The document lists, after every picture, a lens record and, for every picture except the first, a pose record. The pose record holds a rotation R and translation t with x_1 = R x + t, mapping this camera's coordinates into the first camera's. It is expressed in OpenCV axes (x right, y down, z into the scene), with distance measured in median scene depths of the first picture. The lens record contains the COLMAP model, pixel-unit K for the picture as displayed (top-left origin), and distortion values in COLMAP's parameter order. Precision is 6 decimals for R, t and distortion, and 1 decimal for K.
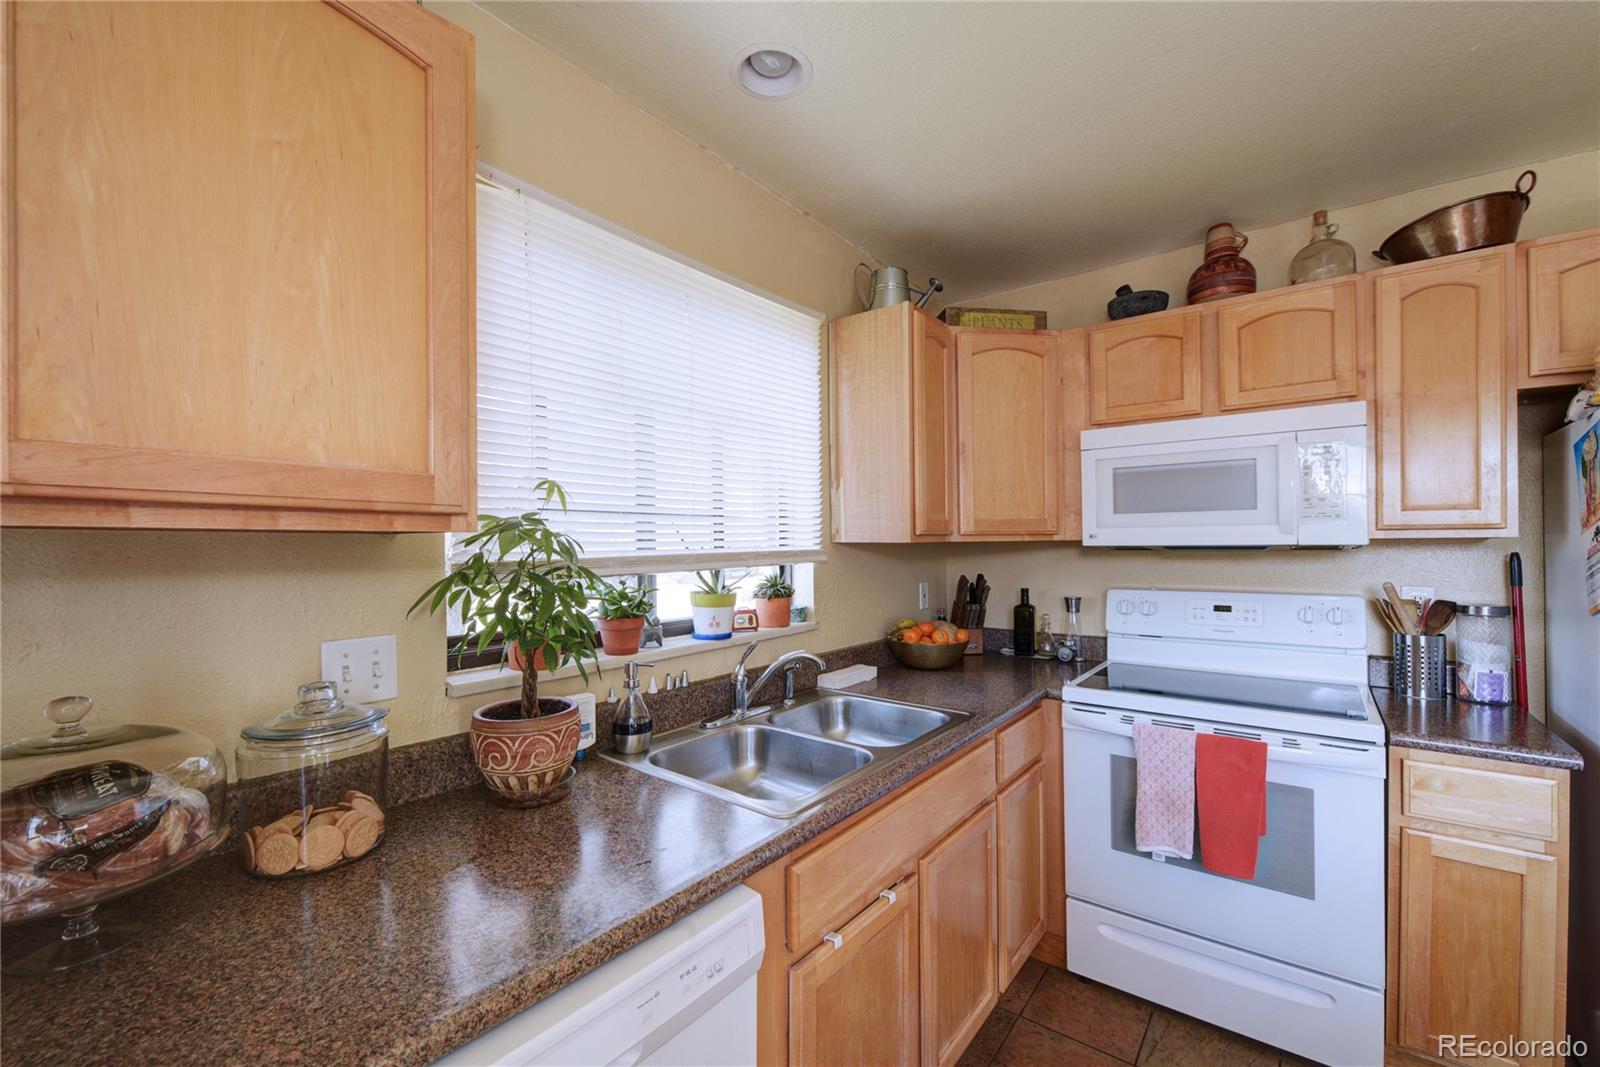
lens RADIAL K [[660.5, 0, 797.5], [0, 660.5, 532.7], [0, 0, 1]] dist [0.000103, -0.000056]
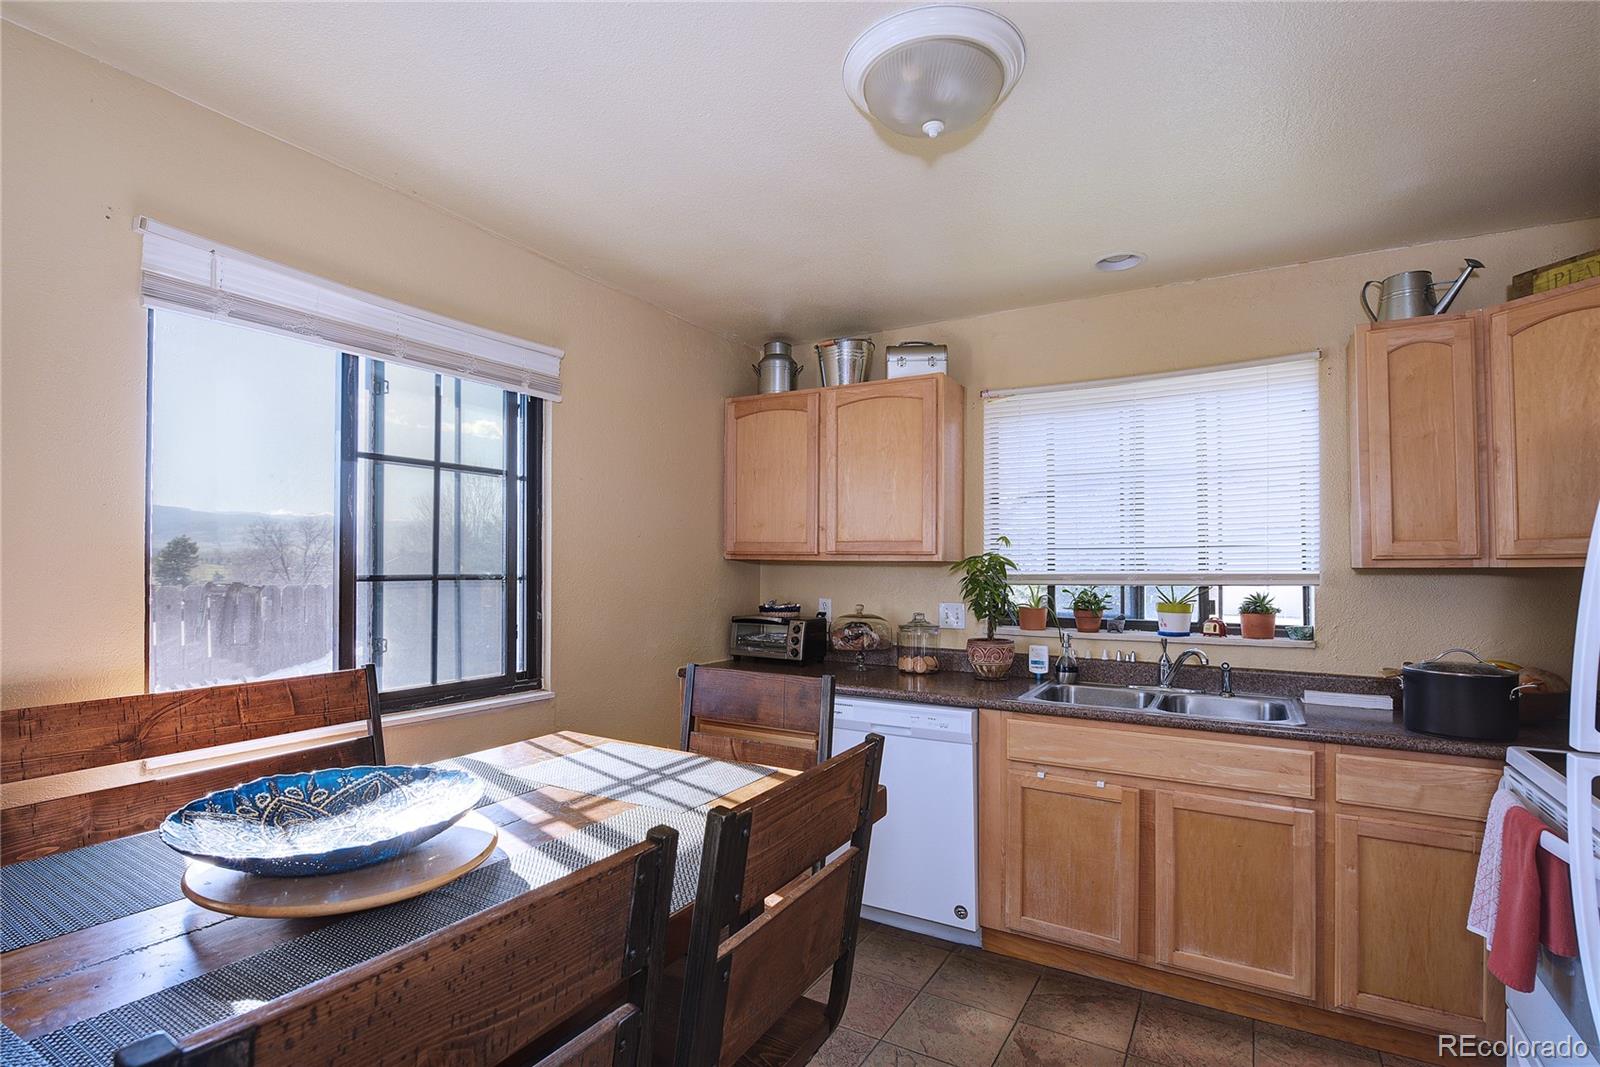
lens RADIAL K [[760.7, 0, 801.1], [0, 760.7, 549.0], [0, 0, 1]] dist [0.001759, -0.000040]
pose [[0.126621, -0.017671, -0.991794, 1.260062], [0.008430, 0.999824, -0.016738, -0.002216], [0.991915, -0.006241, 0.126748, 0.026917]]
